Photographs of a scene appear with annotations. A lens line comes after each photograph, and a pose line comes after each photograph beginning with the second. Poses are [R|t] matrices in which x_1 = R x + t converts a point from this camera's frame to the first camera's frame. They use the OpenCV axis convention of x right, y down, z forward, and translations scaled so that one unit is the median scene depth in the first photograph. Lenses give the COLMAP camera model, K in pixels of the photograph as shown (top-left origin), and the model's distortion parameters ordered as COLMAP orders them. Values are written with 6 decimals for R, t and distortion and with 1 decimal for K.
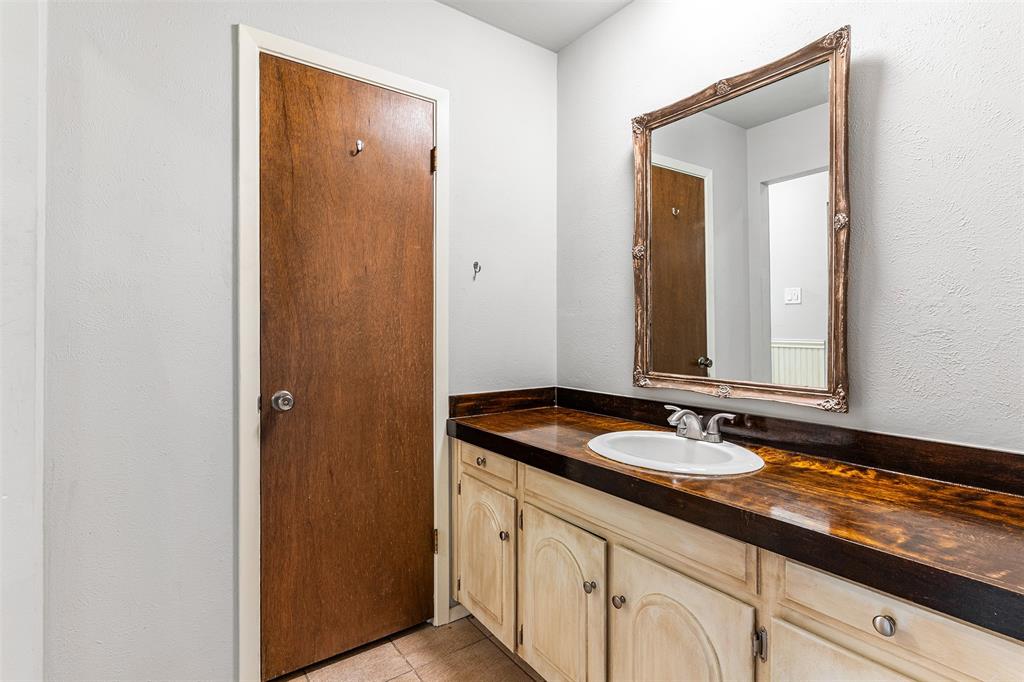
lens RADIAL K [[496.6, 0, 511.1], [0, 496.6, 335.3], [0, 0, 1]] dist [0.001709, -0.001182]
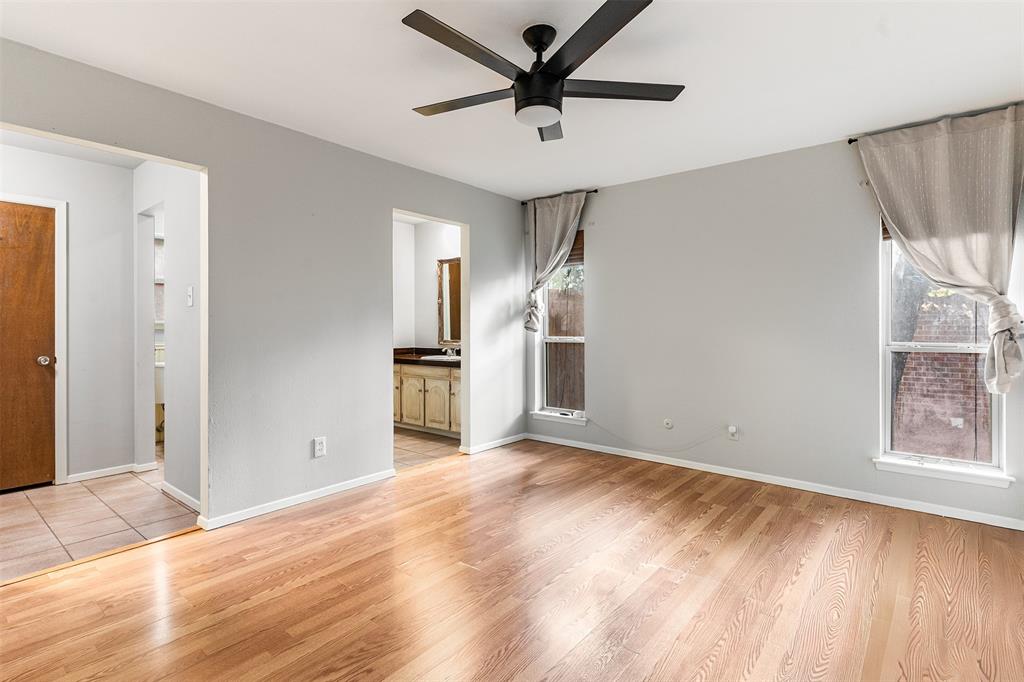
lens RADIAL K [[496.6, 0, 511.8], [0, 496.6, 335.9], [0, 0, 1]] dist [0.001709, -0.001182]
pose [[0.968146, -0.006291, 0.250306, -0.115650], [0.005801, 0.999980, 0.002695, 0.051985], [-0.250318, -0.001157, 0.968163, -2.811670]]
